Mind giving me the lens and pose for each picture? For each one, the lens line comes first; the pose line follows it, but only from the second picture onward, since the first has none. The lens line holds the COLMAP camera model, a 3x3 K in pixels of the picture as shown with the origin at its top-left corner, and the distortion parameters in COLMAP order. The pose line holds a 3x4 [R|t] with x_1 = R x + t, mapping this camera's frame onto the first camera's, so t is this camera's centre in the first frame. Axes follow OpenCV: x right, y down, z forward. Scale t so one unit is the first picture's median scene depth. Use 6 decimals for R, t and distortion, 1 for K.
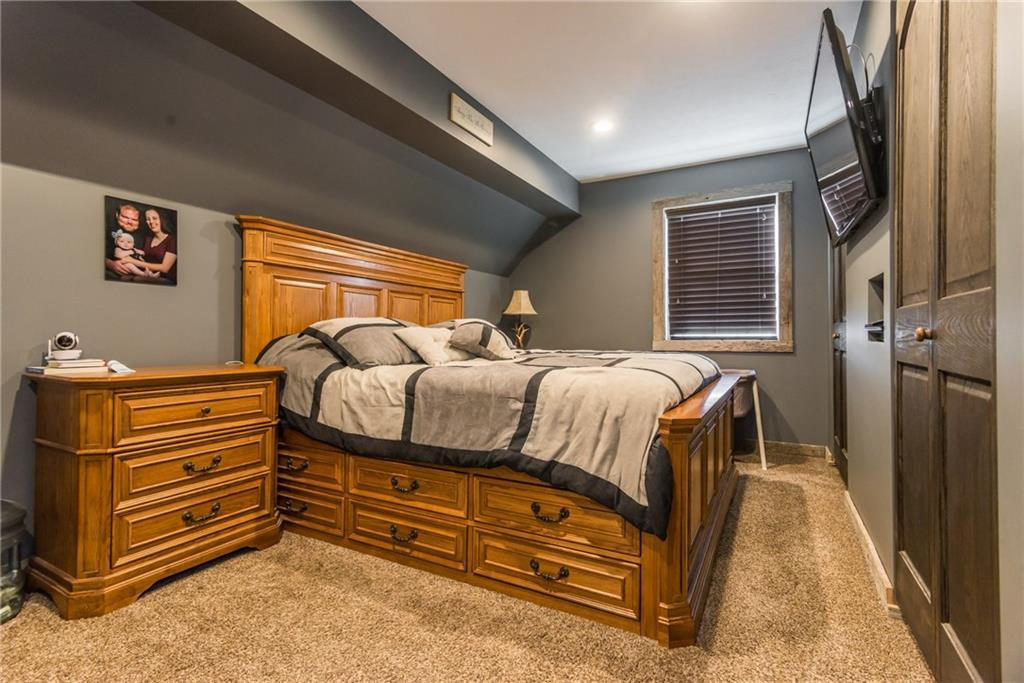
lens RADIAL K [[484.2, 0, 509.9], [0, 484.2, 336.1], [0, 0, 1]] dist [0.015130, 0.000649]
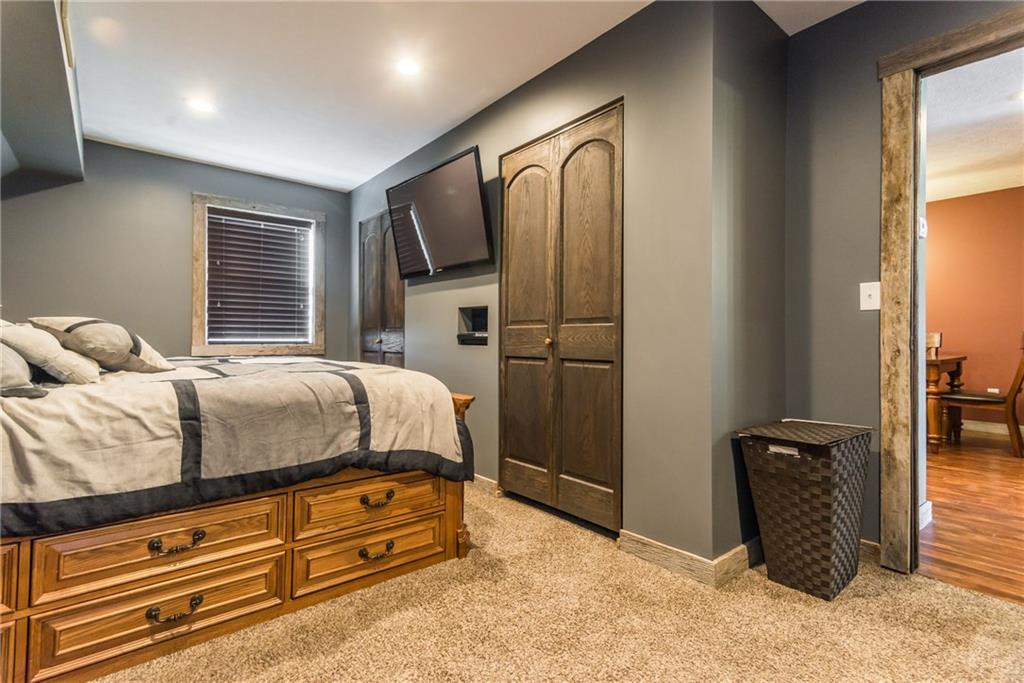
lens RADIAL K [[484.2, 0, 493.3], [0, 484.2, 339.0], [0, 0, 1]] dist [0.015130, 0.000649]
pose [[0.388730, 0.006280, 0.921330, -0.701067], [-0.004757, 0.999977, -0.004809, -0.002505], [-0.921339, -0.002513, 0.388751, 0.259938]]
